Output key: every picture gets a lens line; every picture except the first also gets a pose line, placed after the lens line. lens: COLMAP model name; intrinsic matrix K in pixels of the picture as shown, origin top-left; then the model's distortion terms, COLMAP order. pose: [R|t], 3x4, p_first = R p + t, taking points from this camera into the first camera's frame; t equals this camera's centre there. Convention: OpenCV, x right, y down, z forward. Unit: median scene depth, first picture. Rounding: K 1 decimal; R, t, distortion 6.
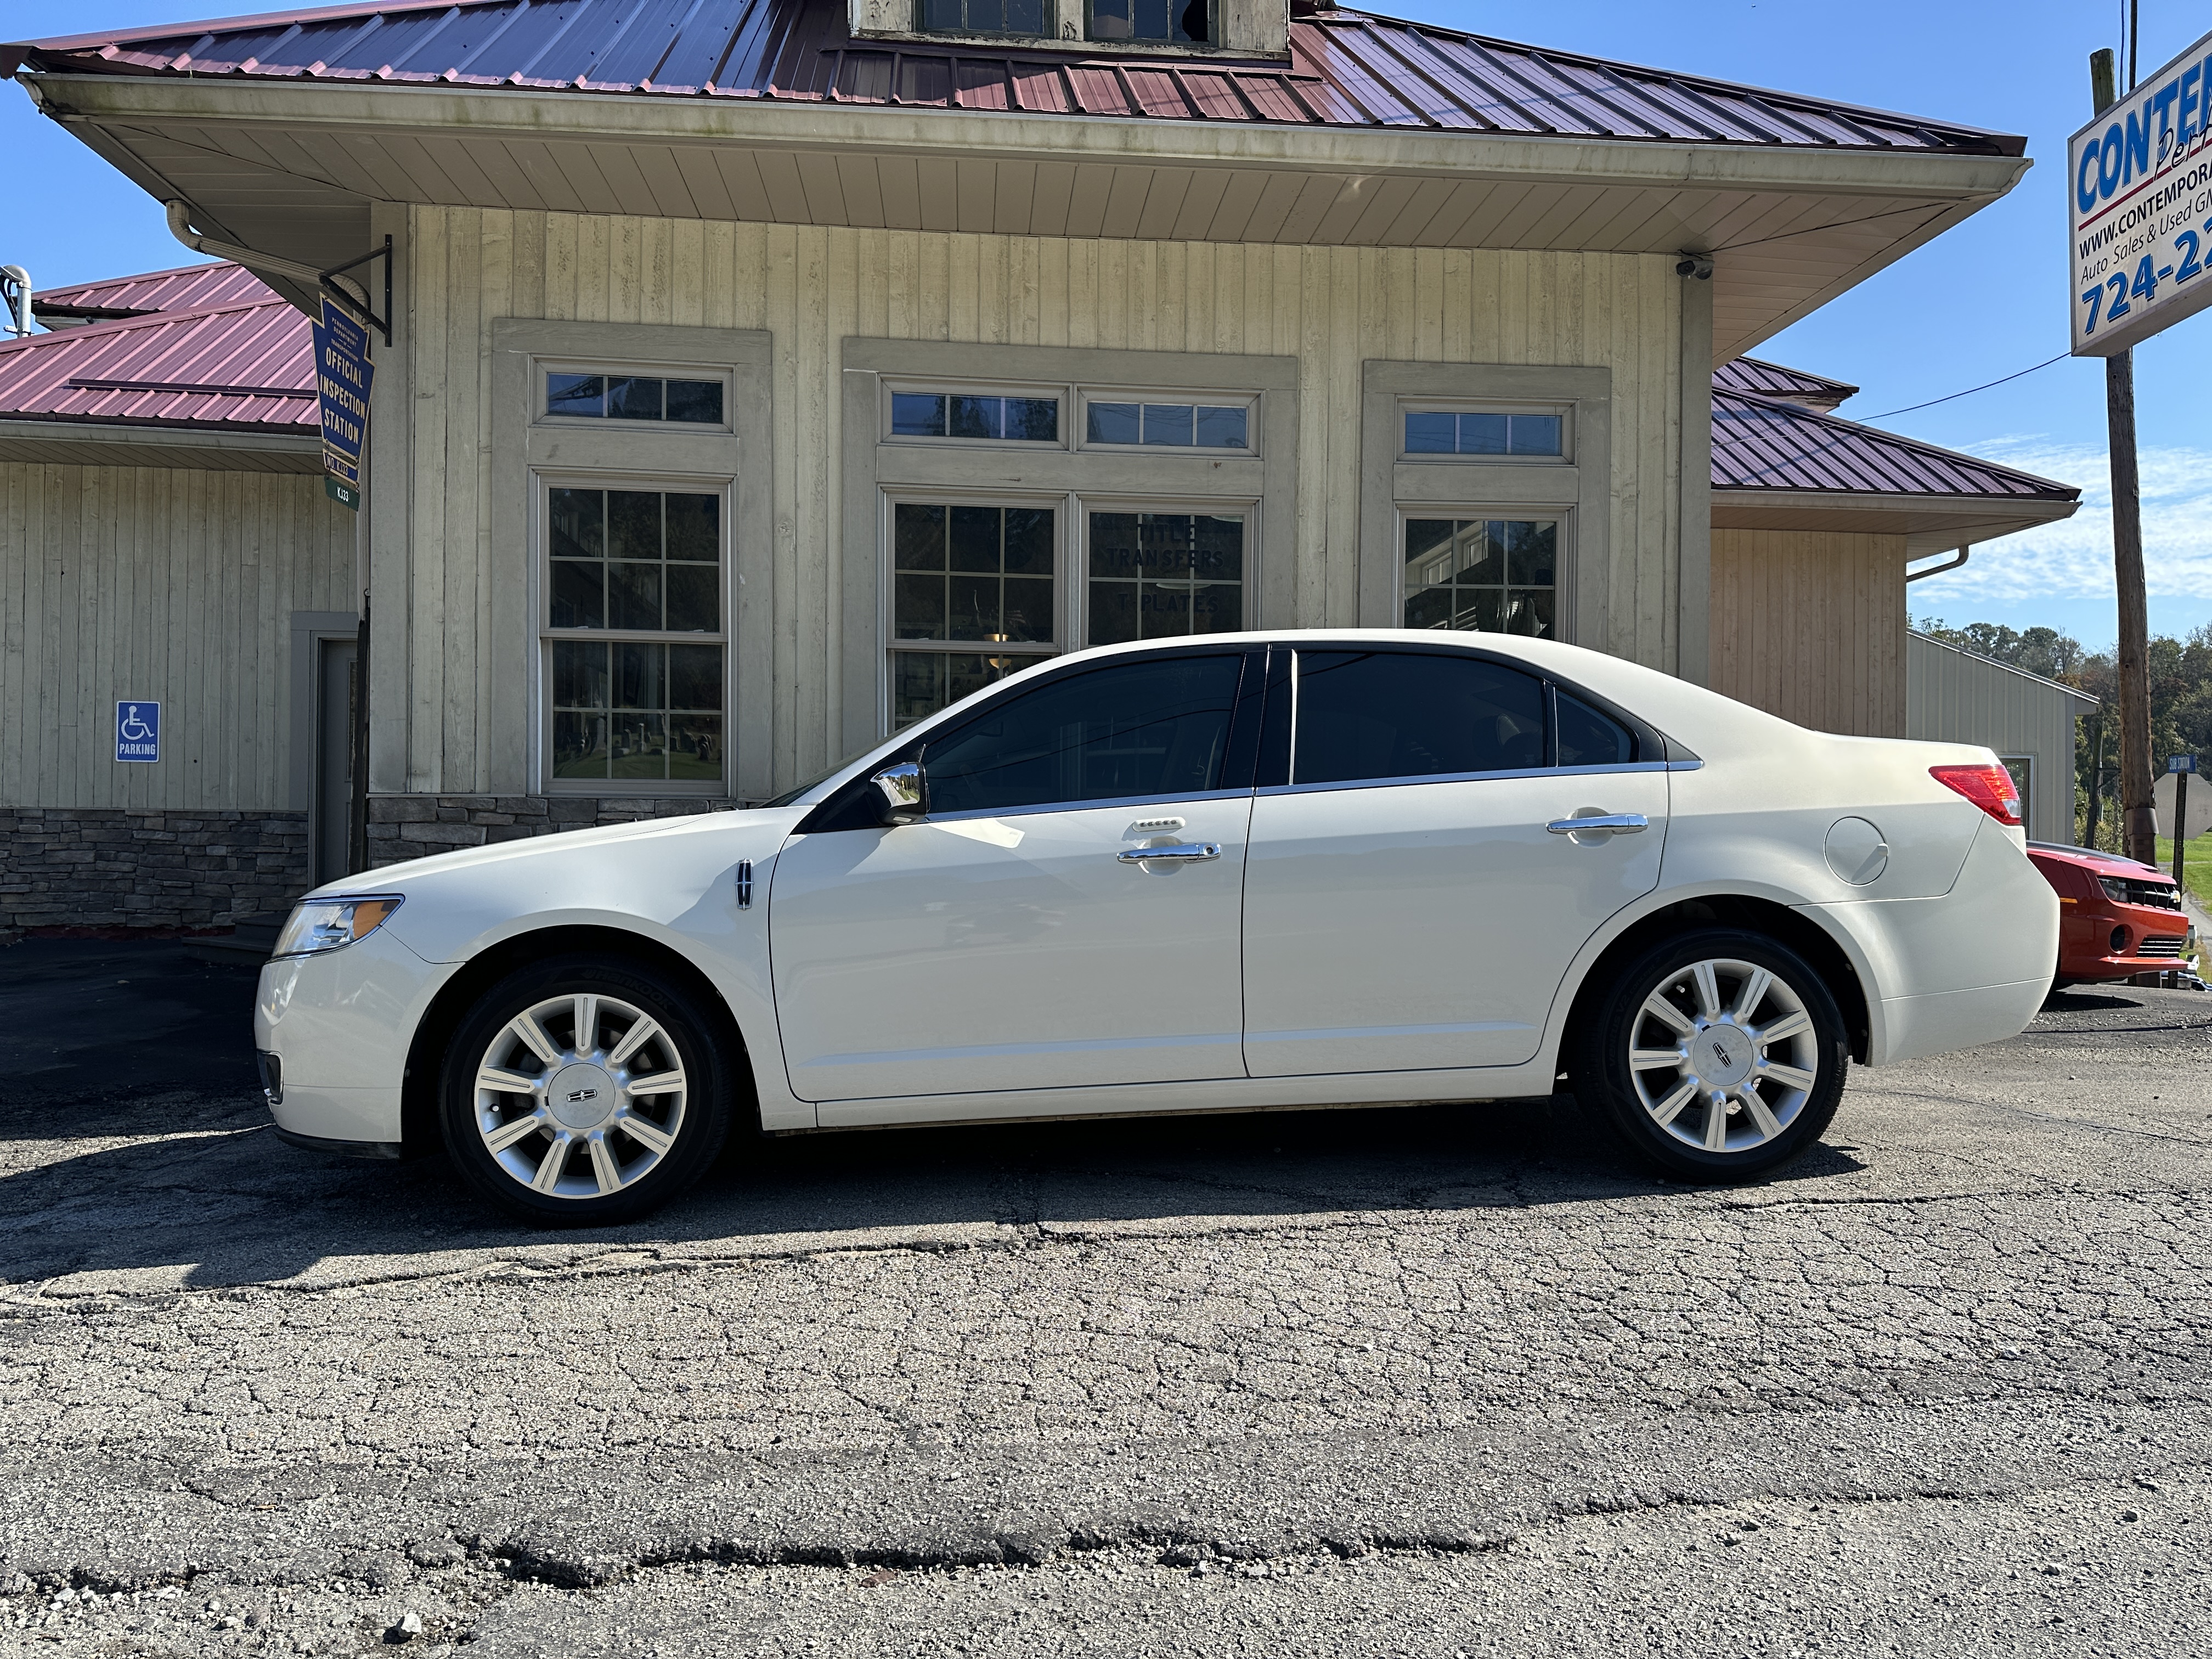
lens RADIAL K [[1567.8, 0, 1098.6], [0, 1567.8, 835.8], [0, 0, 1]] dist [0.031838, -0.042116]
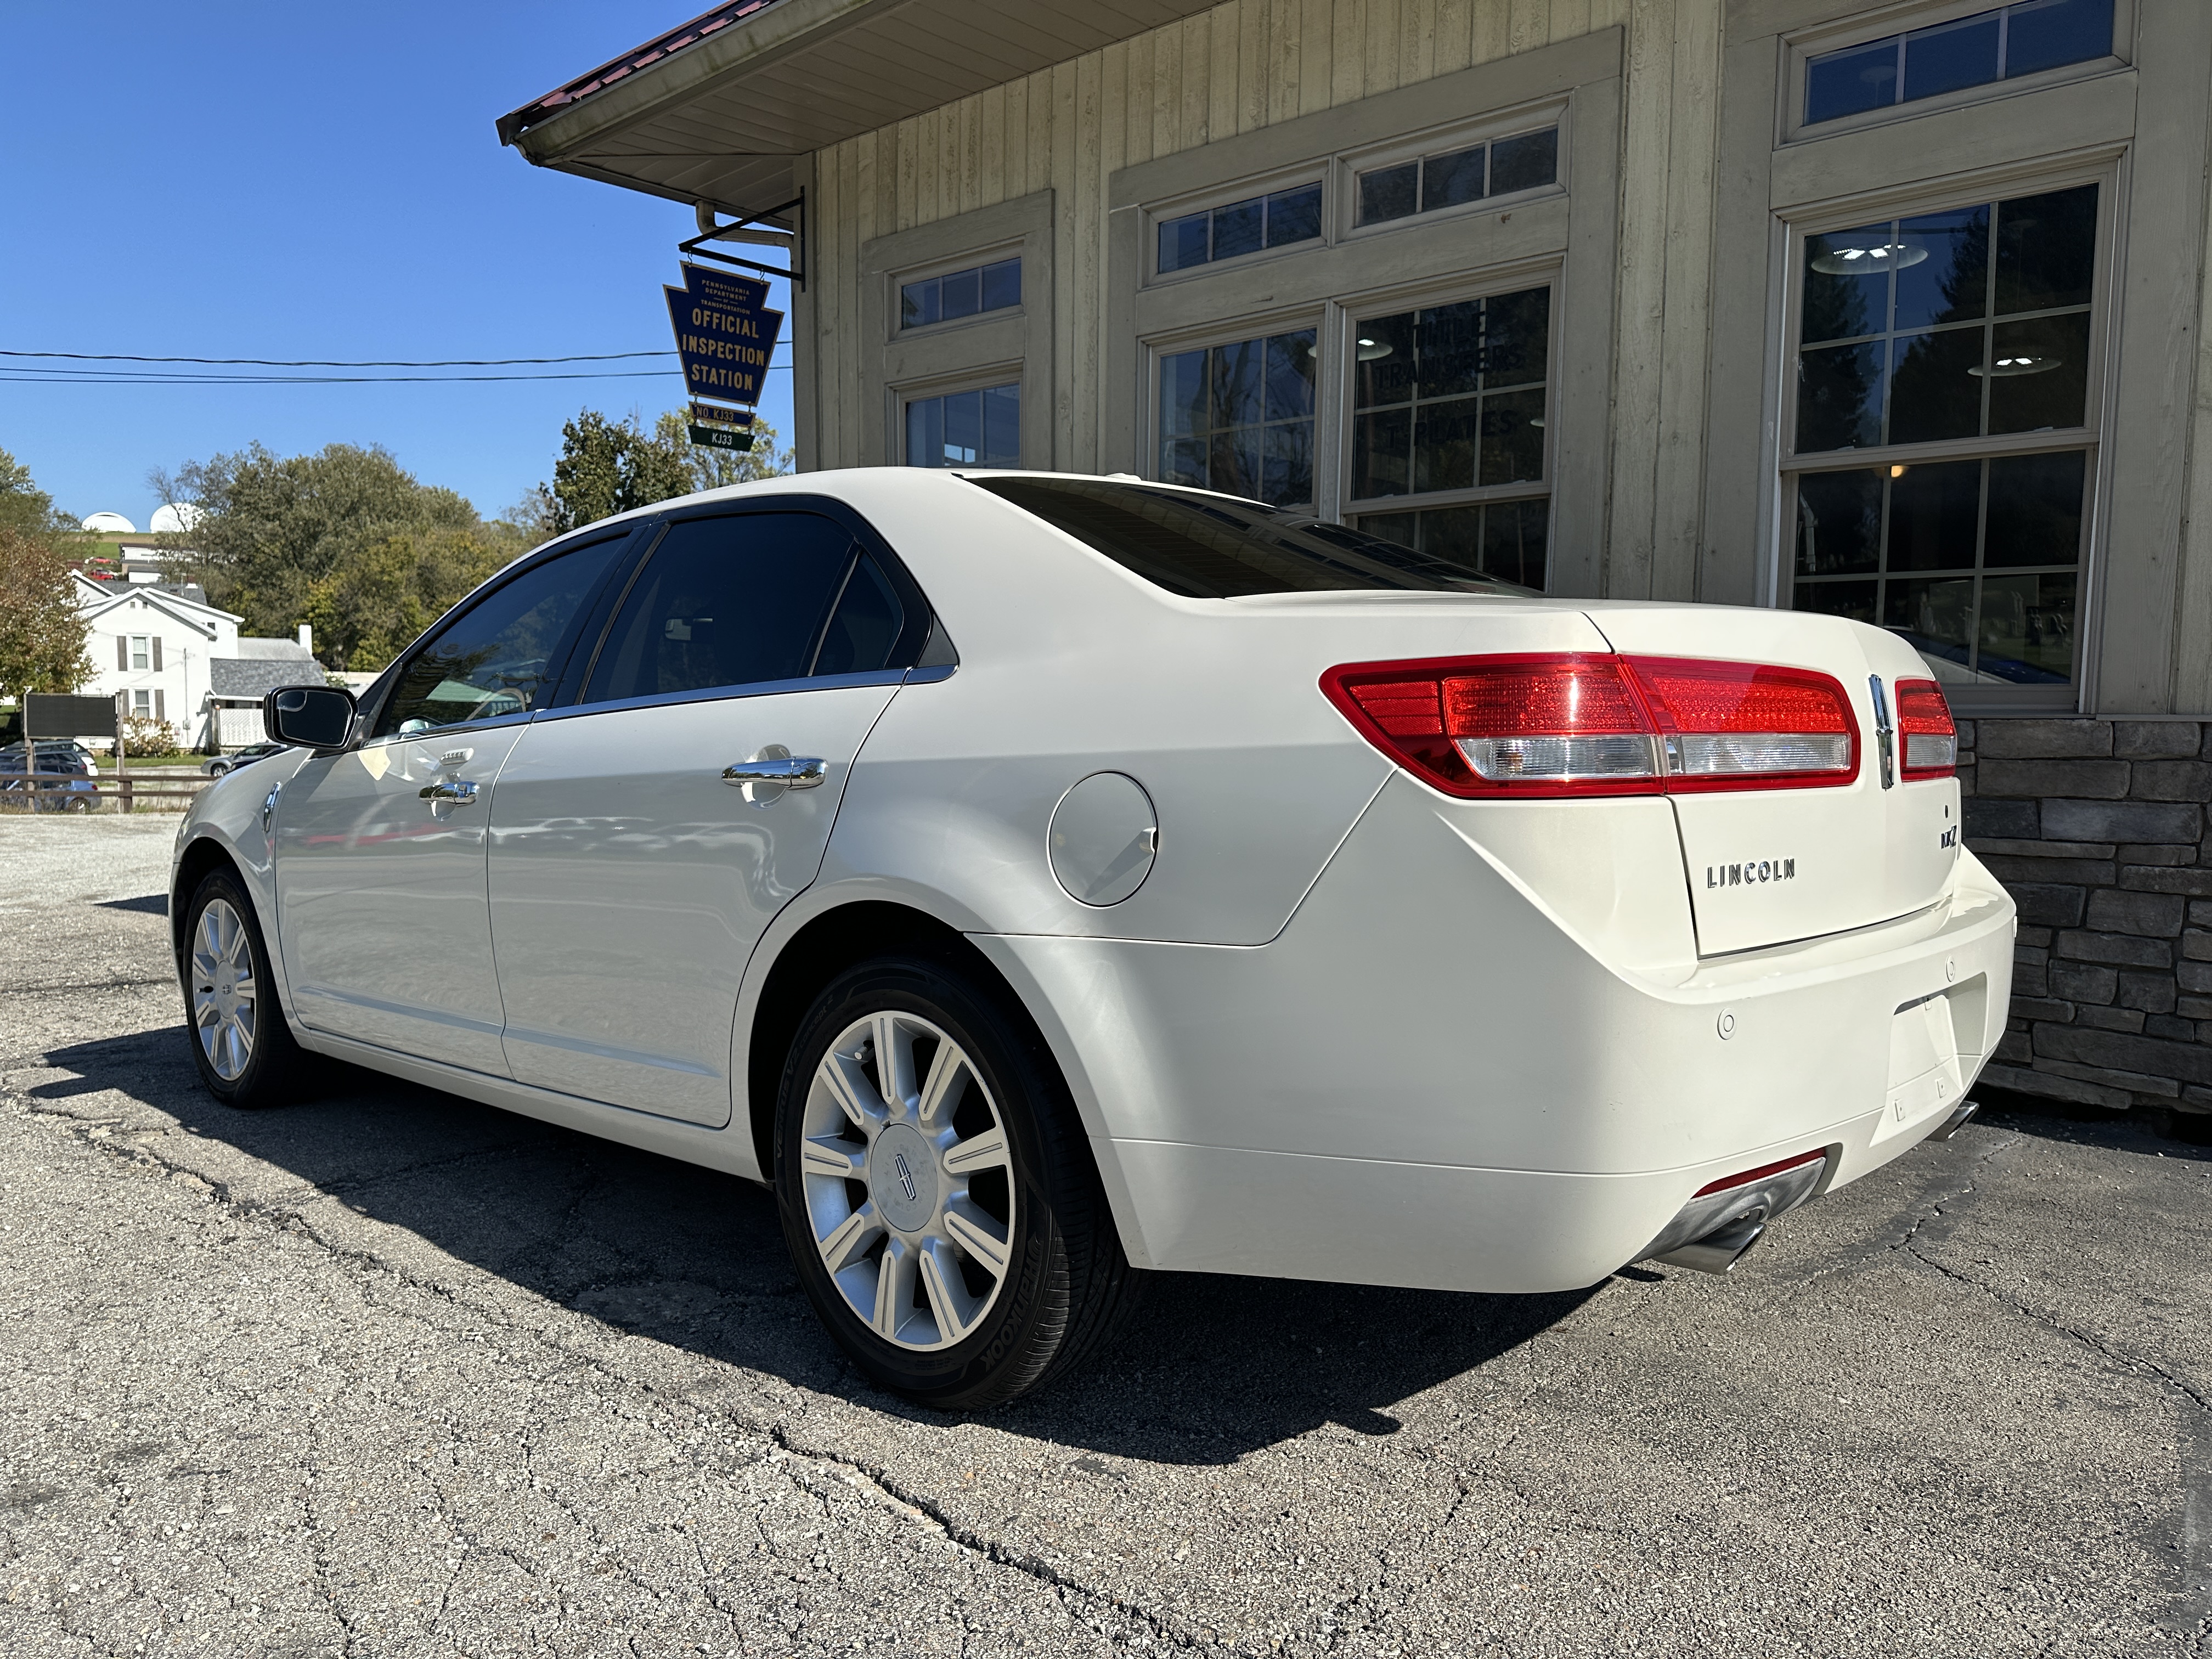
lens RADIAL K [[1567.8, 0, 1113.8], [0, 1567.8, 829.3], [0, 0, 1]] dist [0.031838, -0.042116]
pose [[0.679699, 0.049216, -0.731838, 0.497493], [0.006190, 0.997326, 0.072819, -0.016908], [0.733465, -0.054025, 0.677577, 0.387263]]
